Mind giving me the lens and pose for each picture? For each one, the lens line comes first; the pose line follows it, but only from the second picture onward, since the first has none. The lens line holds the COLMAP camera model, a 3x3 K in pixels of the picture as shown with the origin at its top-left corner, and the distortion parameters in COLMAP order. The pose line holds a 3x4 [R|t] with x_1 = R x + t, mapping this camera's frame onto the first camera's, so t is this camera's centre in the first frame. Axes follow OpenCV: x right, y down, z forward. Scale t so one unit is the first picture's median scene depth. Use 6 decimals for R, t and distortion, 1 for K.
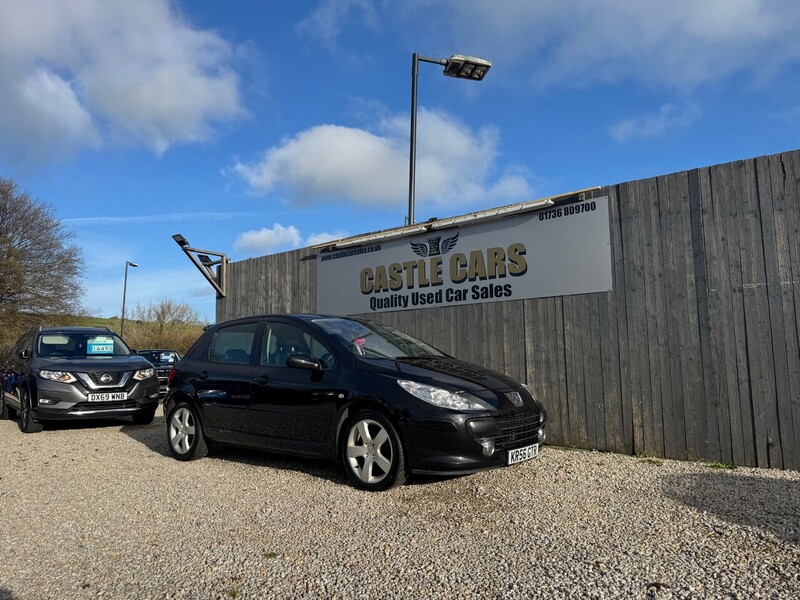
lens RADIAL K [[570.3, 0, 393.8], [0, 570.3, 305.0], [0, 0, 1]] dist [0.072986, -0.096809]
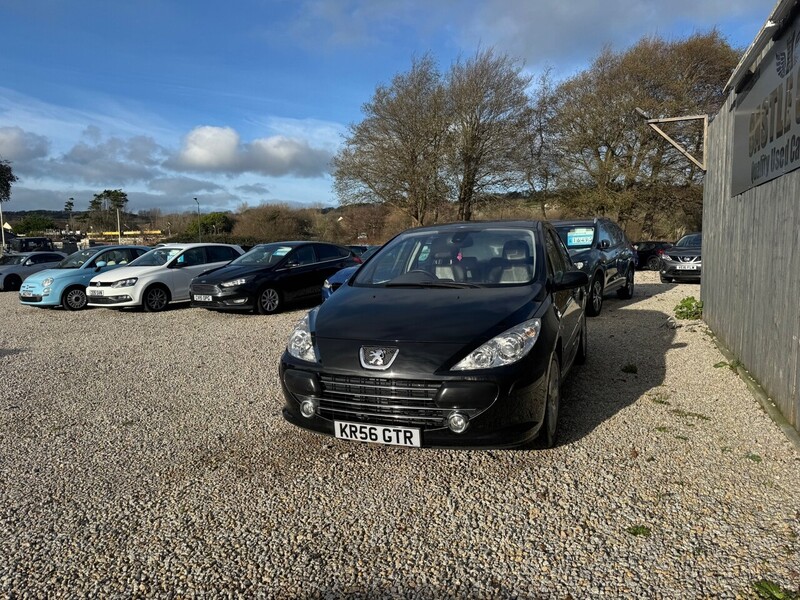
lens RADIAL K [[570.0, 0, 400.8], [0, 570.0, 305.2], [0, 0, 1]] dist [0.086723, -0.127304]
pose [[0.310824, 0.109108, -0.944184, 0.521160], [0.102158, 0.983800, 0.147317, 0.006635], [0.944961, -0.142246, 0.294643, 0.515172]]
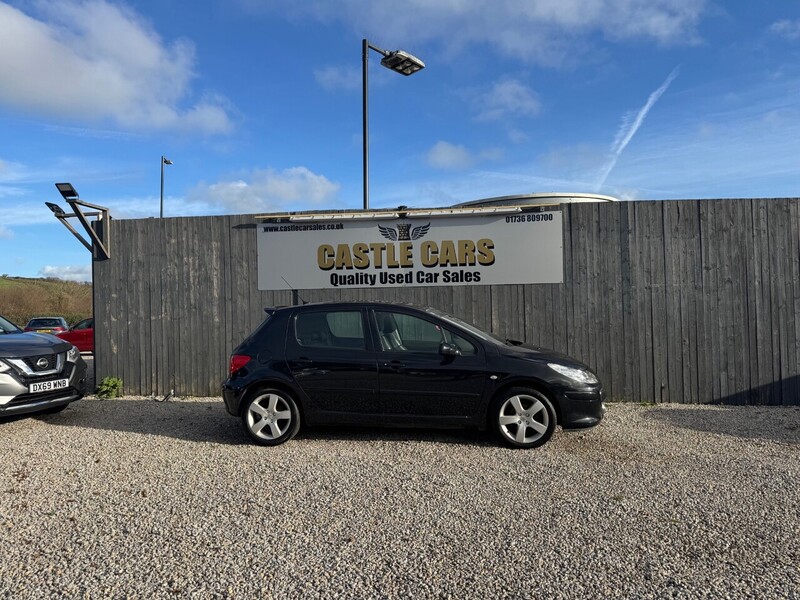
lens RADIAL K [[582.6, 0, 400.0], [0, 582.6, 300.0], [0, 0, 1]] dist [0.099399, -0.142491]
pose [[0.851216, 0.001783, 0.524812, -0.585018], [-0.048079, 0.996054, 0.074599, -0.059935], [-0.522608, -0.088732, 0.847943, 0.020928]]
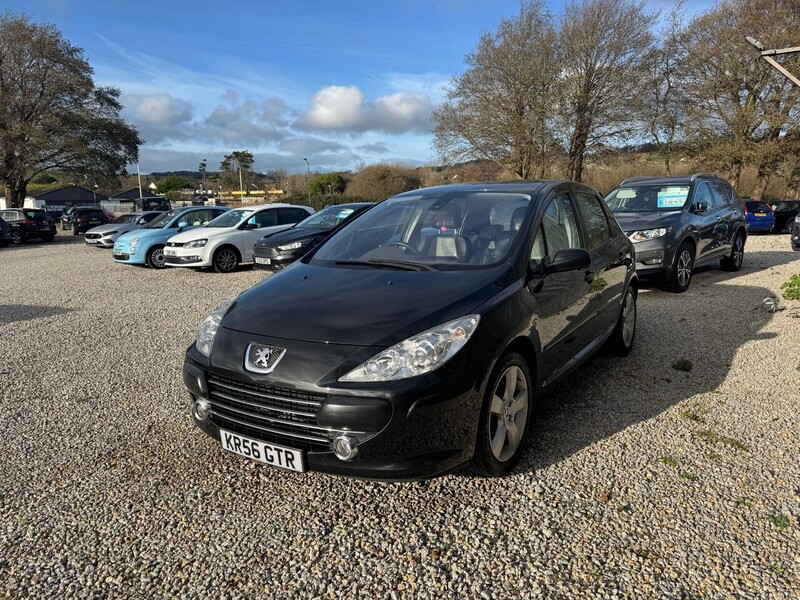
lens RADIAL K [[570.3, 0, 393.8], [0, 570.3, 305.0], [0, 0, 1]] dist [0.072986, -0.096809]
pose [[0.109232, 0.183187, -0.976991, 0.461753], [0.108966, 0.974742, 0.194948, 0.015222], [0.988026, -0.127754, 0.086511, 0.664514]]
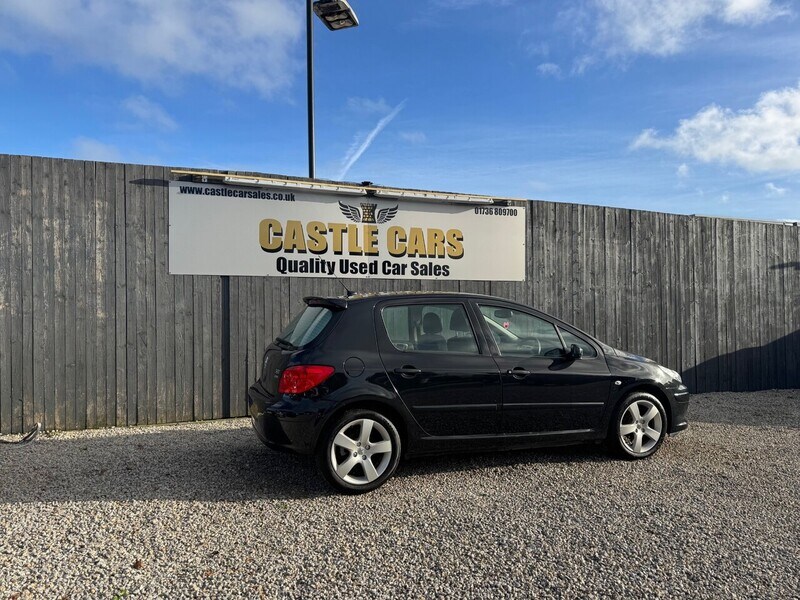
lens RADIAL K [[570.0, 0, 400.8], [0, 570.0, 305.2], [0, 0, 1]] dist [0.086723, -0.127304]
pose [[0.487718, 0.015978, 0.872855, -0.784932], [-0.099810, 0.994297, 0.037570, 0.007938], [-0.867277, -0.105443, 0.486531, 0.522710]]
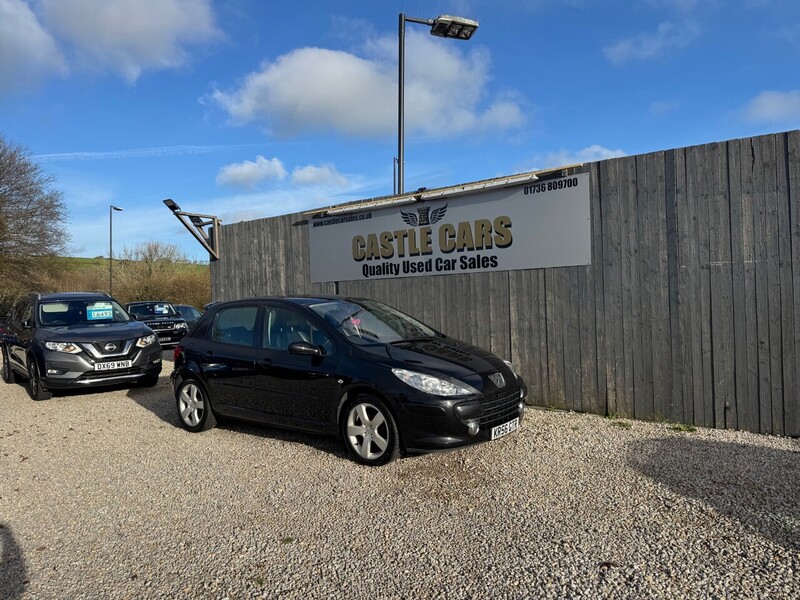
lens RADIAL K [[570.0, 0, 400.8], [0, 570.0, 305.2], [0, 0, 1]] dist [0.086723, -0.127304]
pose [[0.999415, -0.020659, 0.027247, -0.002043], [0.017392, 0.993200, 0.115114, -0.068174], [-0.029440, -0.114572, 0.992979, -0.046128]]
